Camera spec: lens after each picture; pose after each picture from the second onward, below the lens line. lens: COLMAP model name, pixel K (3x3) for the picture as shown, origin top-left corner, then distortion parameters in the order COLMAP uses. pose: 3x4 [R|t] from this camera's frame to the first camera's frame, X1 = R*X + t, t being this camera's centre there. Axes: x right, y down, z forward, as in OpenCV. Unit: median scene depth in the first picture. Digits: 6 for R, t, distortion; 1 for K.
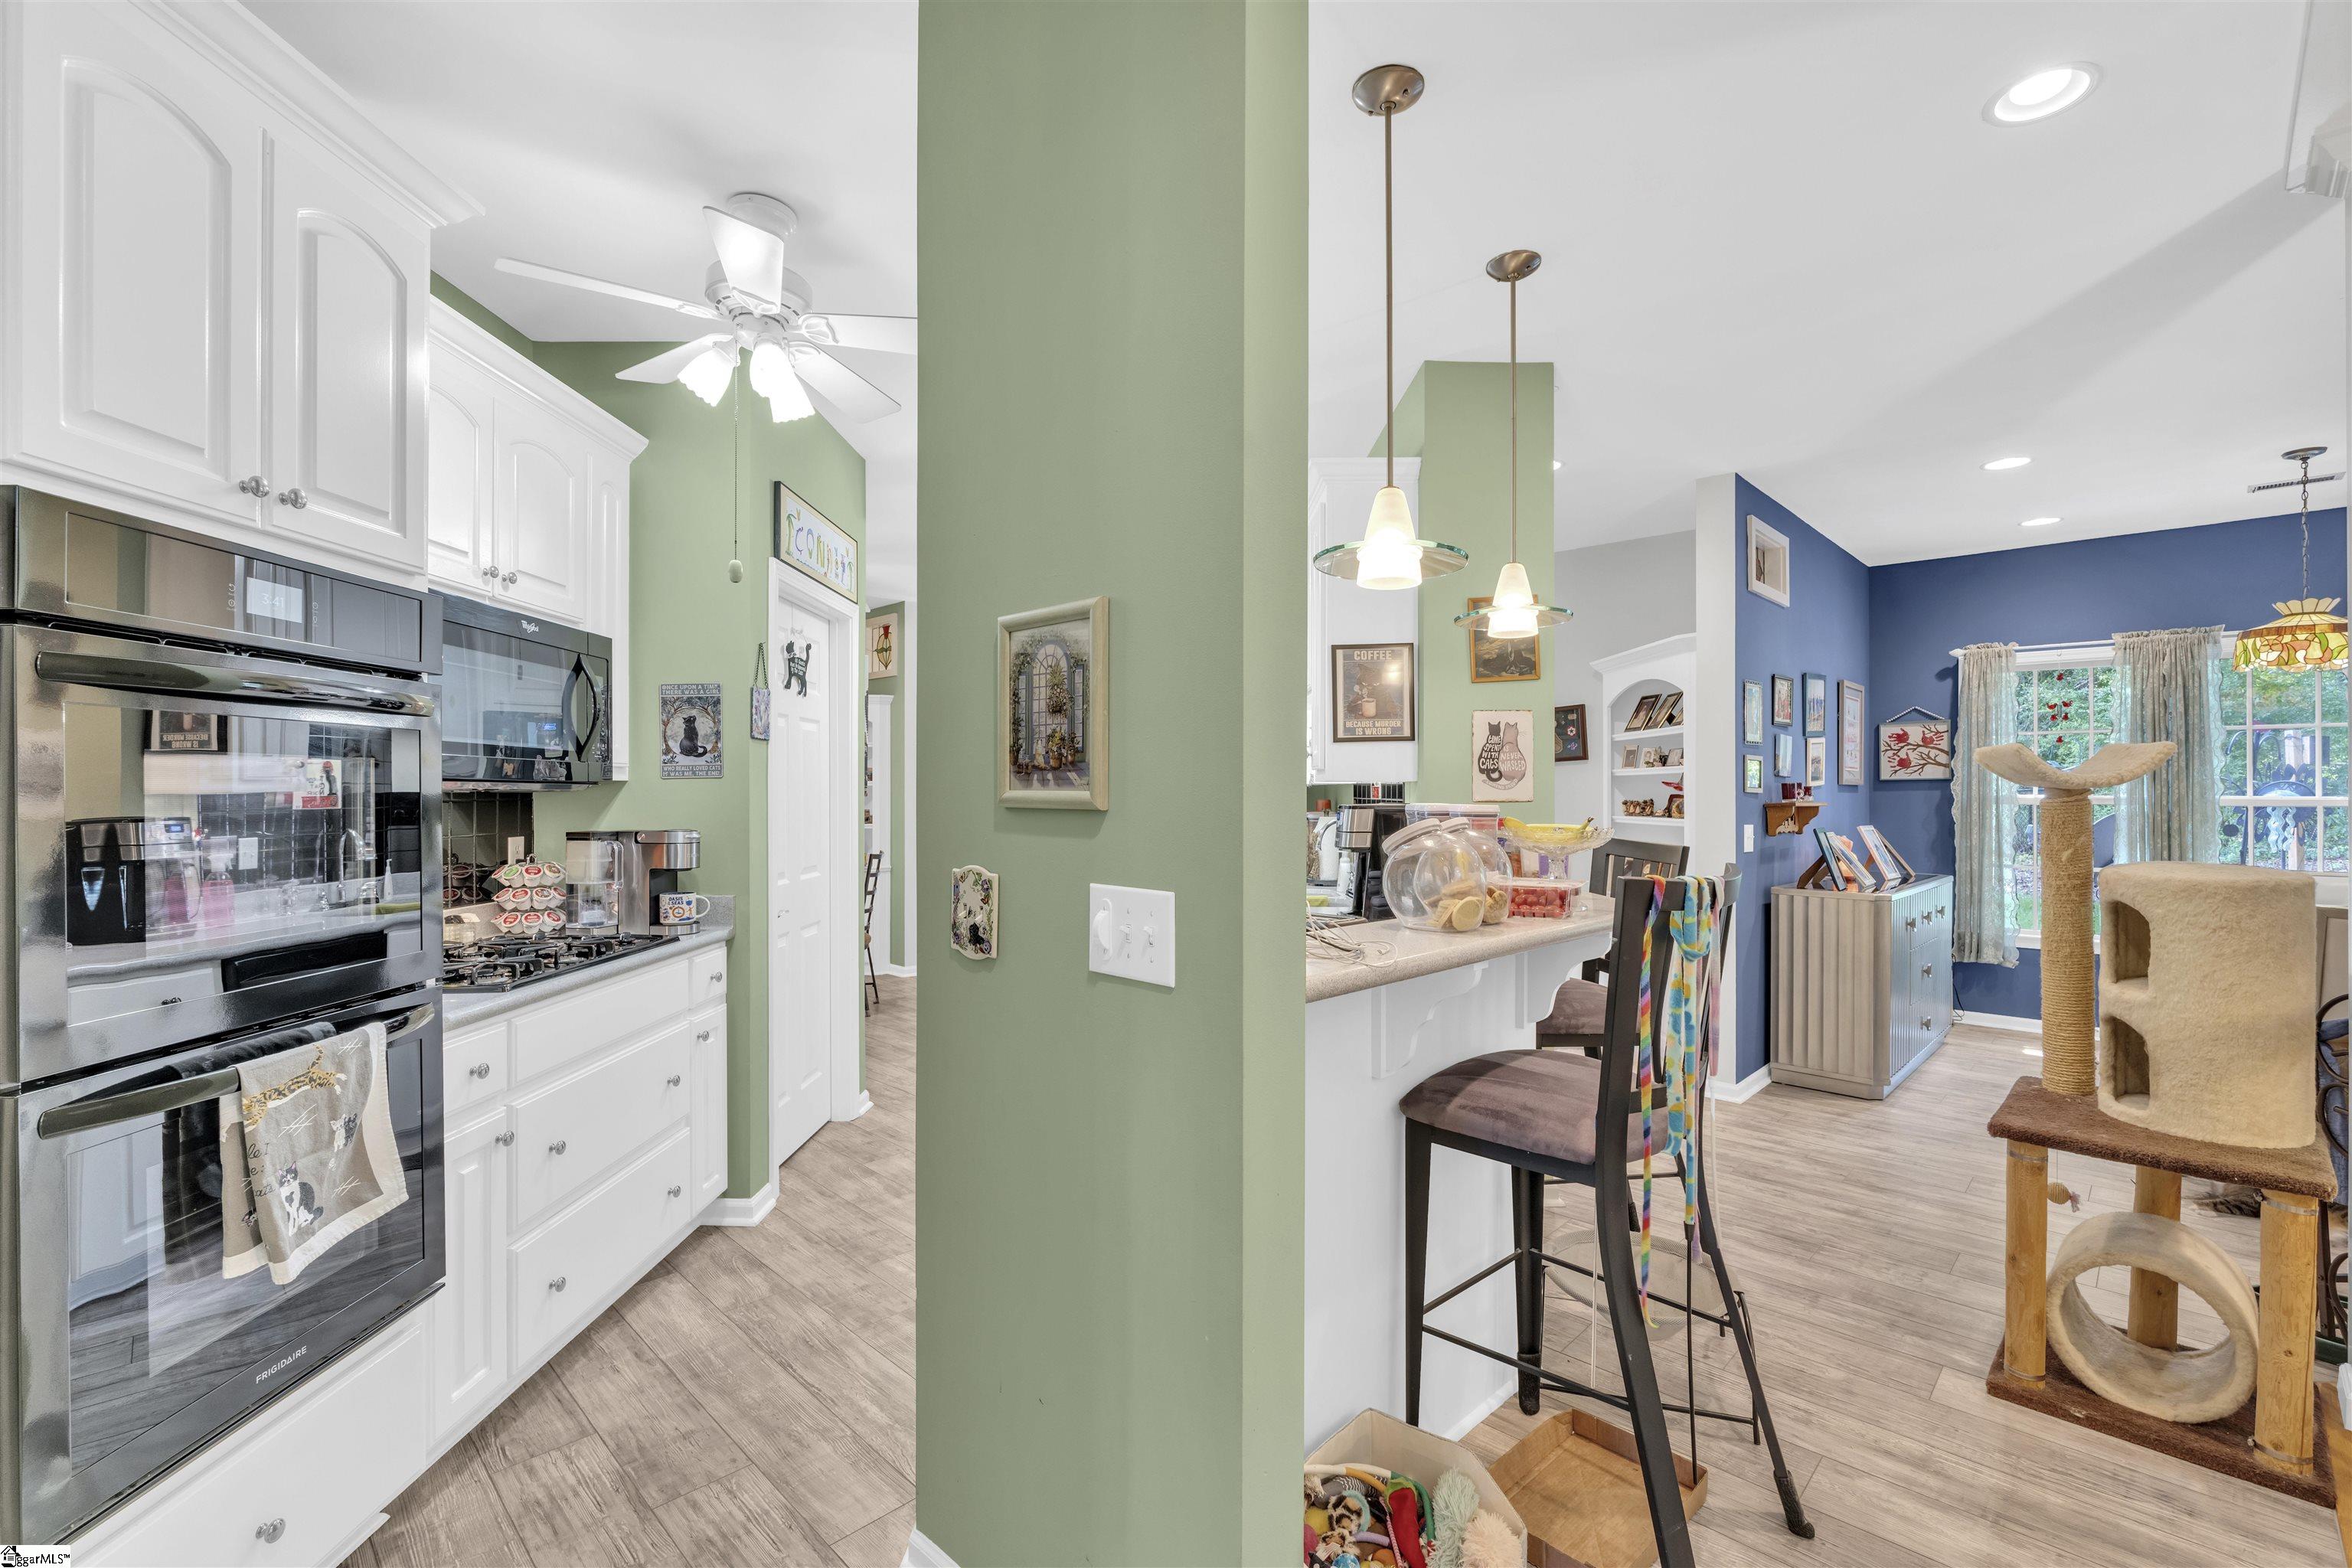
lens RADIAL K [[1022.8, 0, 1186.2], [0, 1022.8, 783.9], [0, 0, 1]] dist [-0.008335, -0.000060]
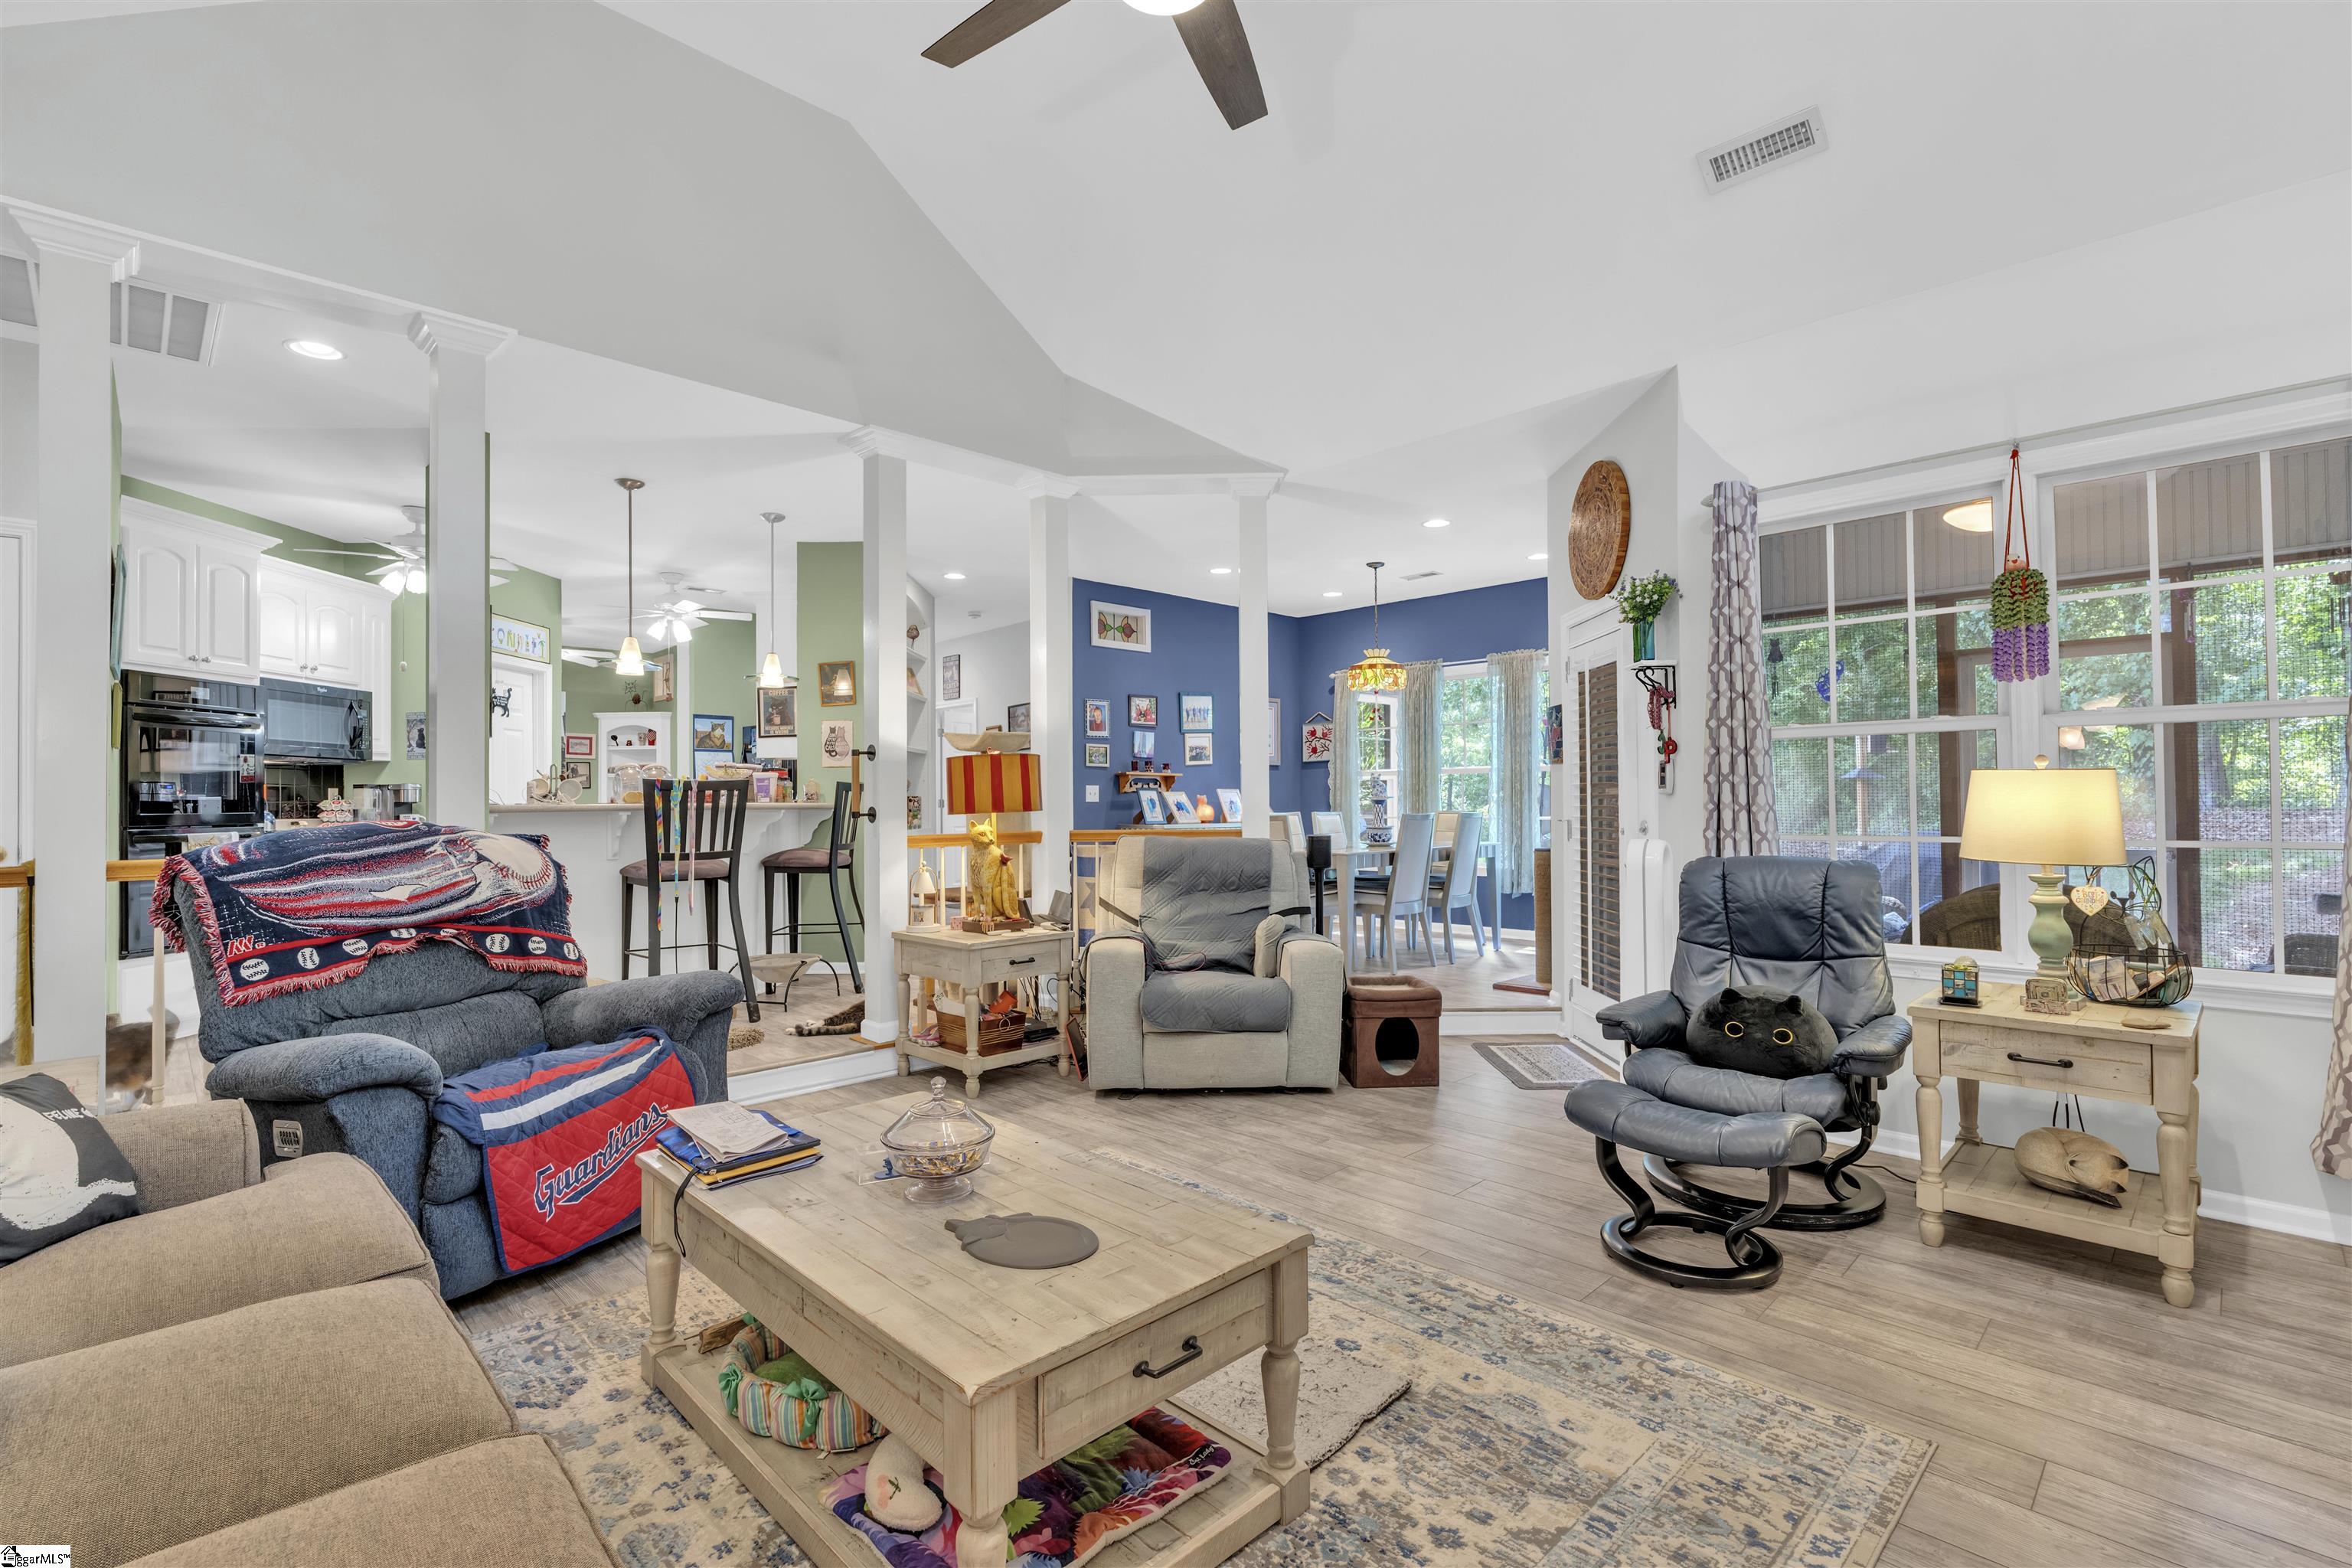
lens RADIAL K [[1055.0, 0, 1176.0], [0, 1055.0, 784.0], [0, 0, 1]] dist [-0.005141, -0.000357]
pose [[0.999755, -0.010438, -0.019509, 0.603161], [0.010274, 0.999911, -0.008500, 0.044424], [0.019596, 0.008298, 0.999774, -0.604888]]
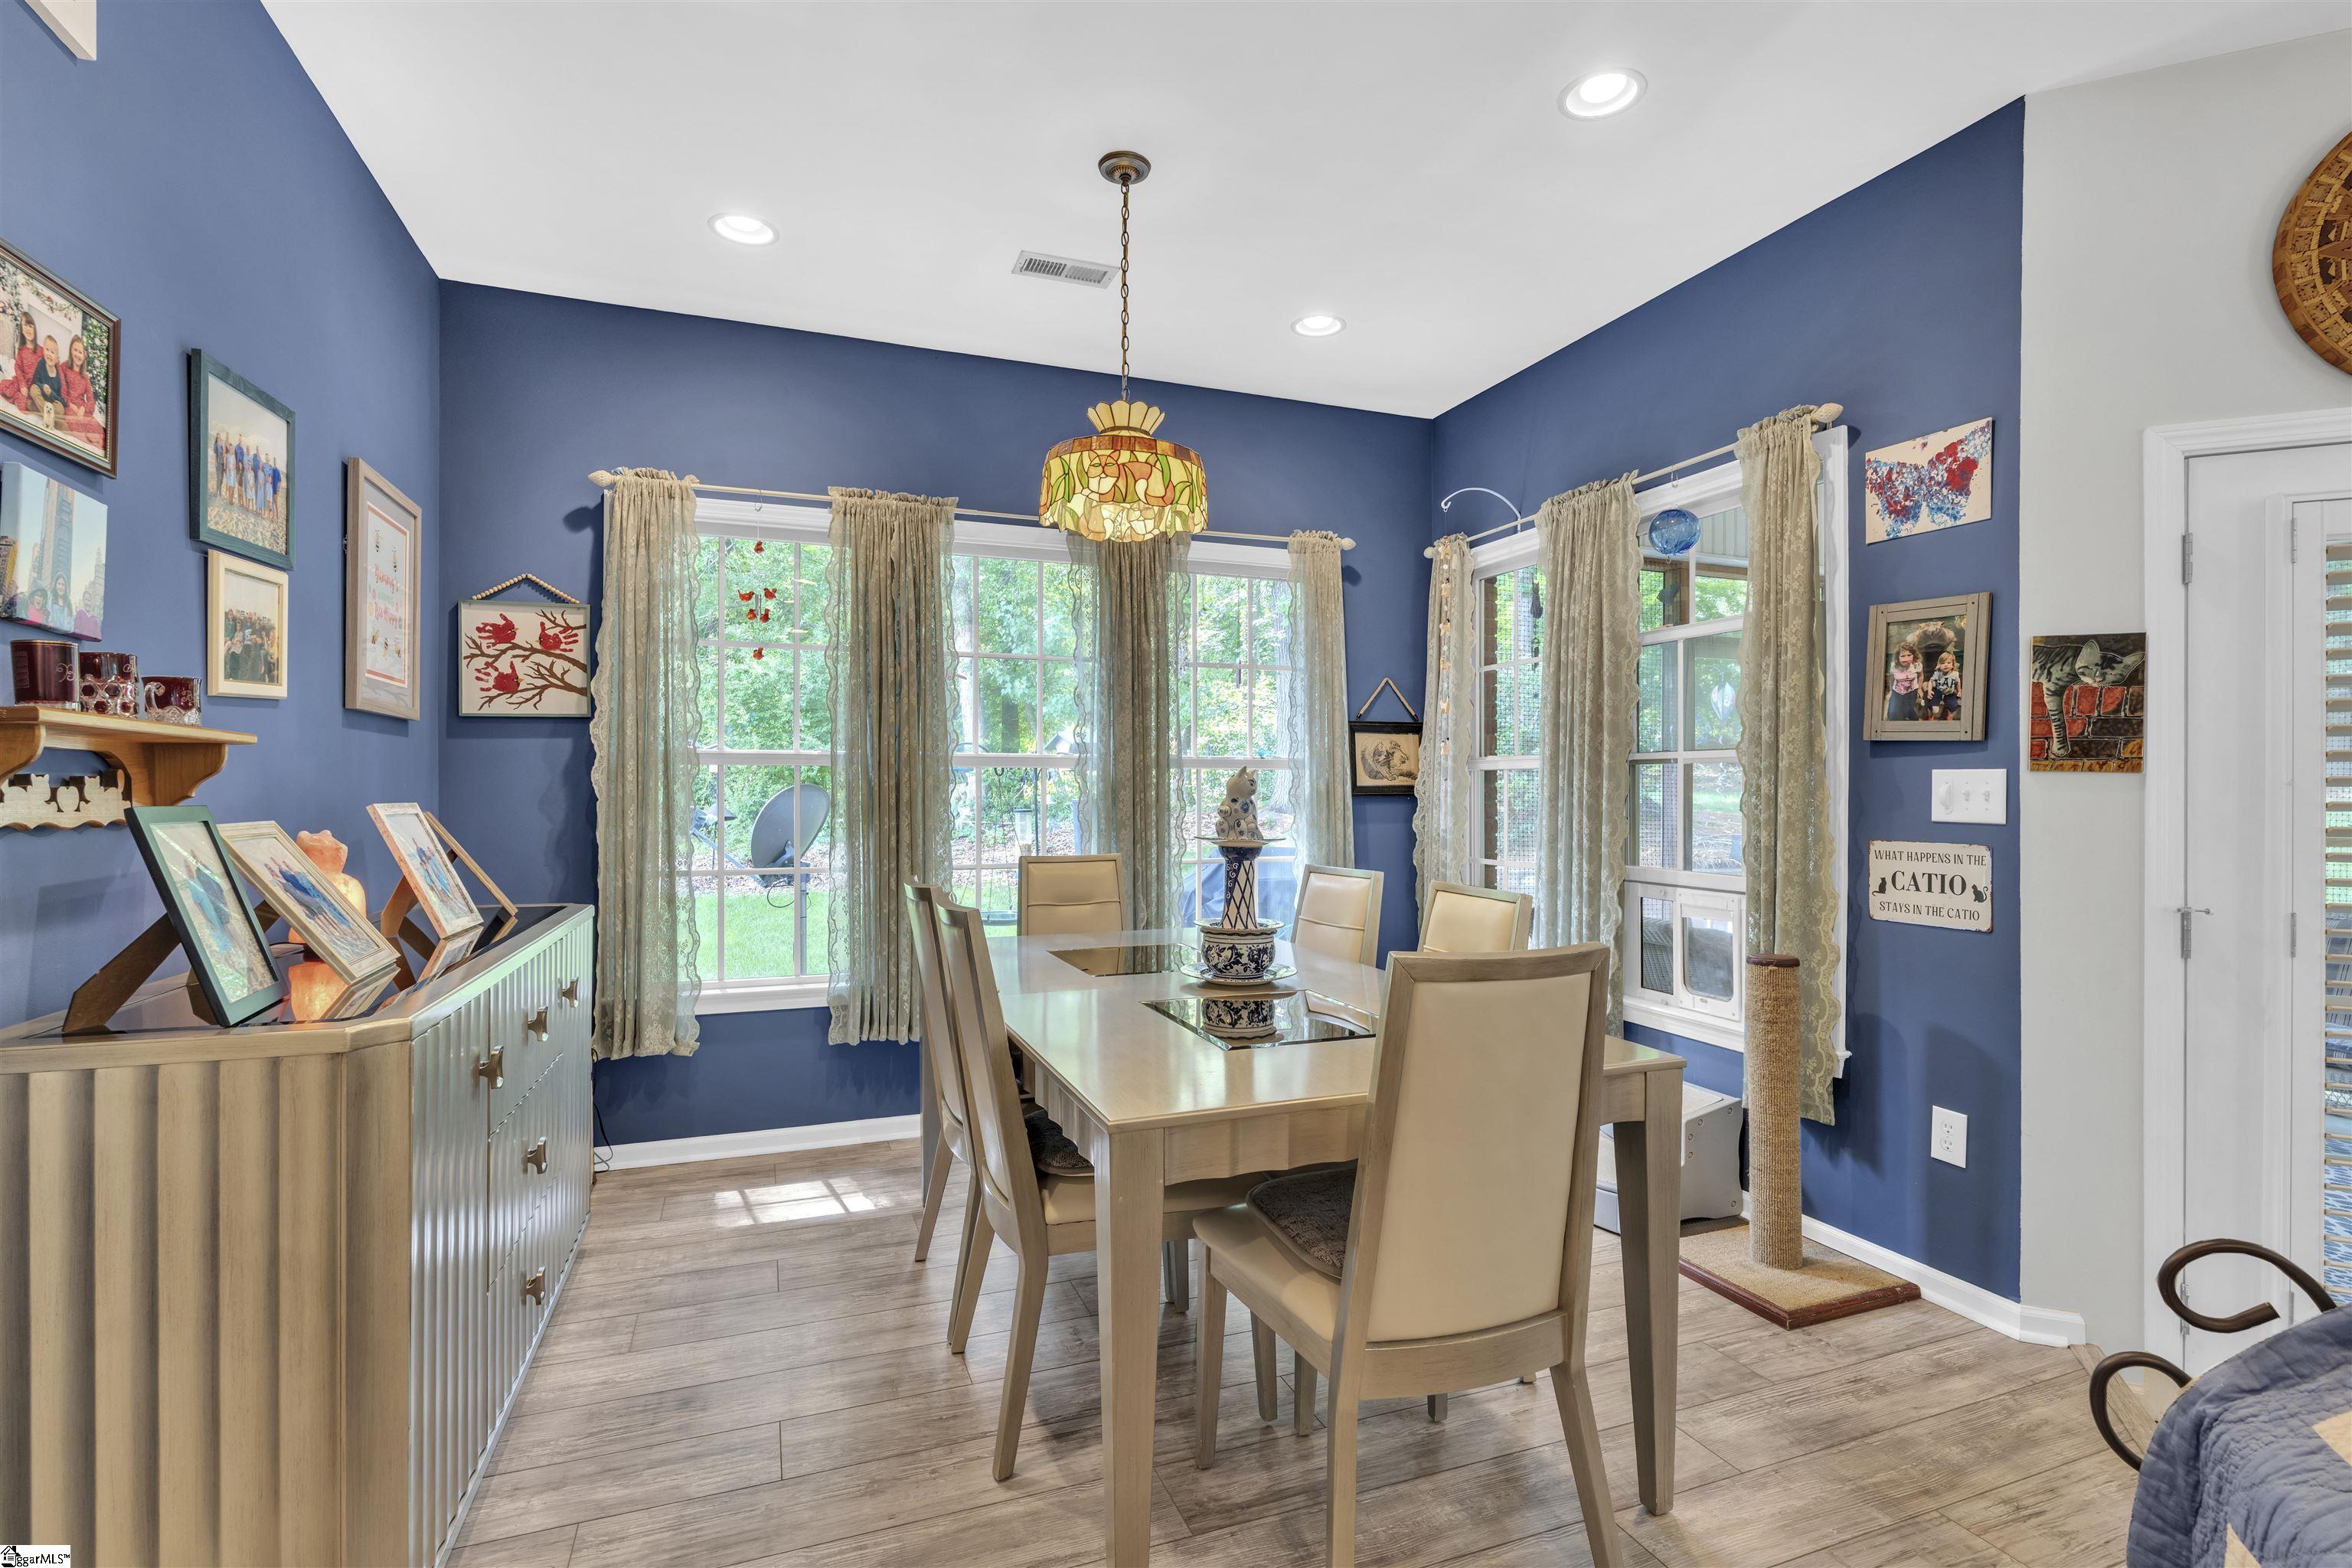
lens RADIAL K [[1093.1, 0, 1150.1], [0, 1093.1, 791.2], [0, 0, 1]] dist [0.001114, 0.000212]
pose [[0.439455, -0.005855, 0.898245, 0.402907], [-0.006361, 0.999933, 0.009630, 0.029434], [-0.898242, -0.009946, 0.439389, 0.534390]]
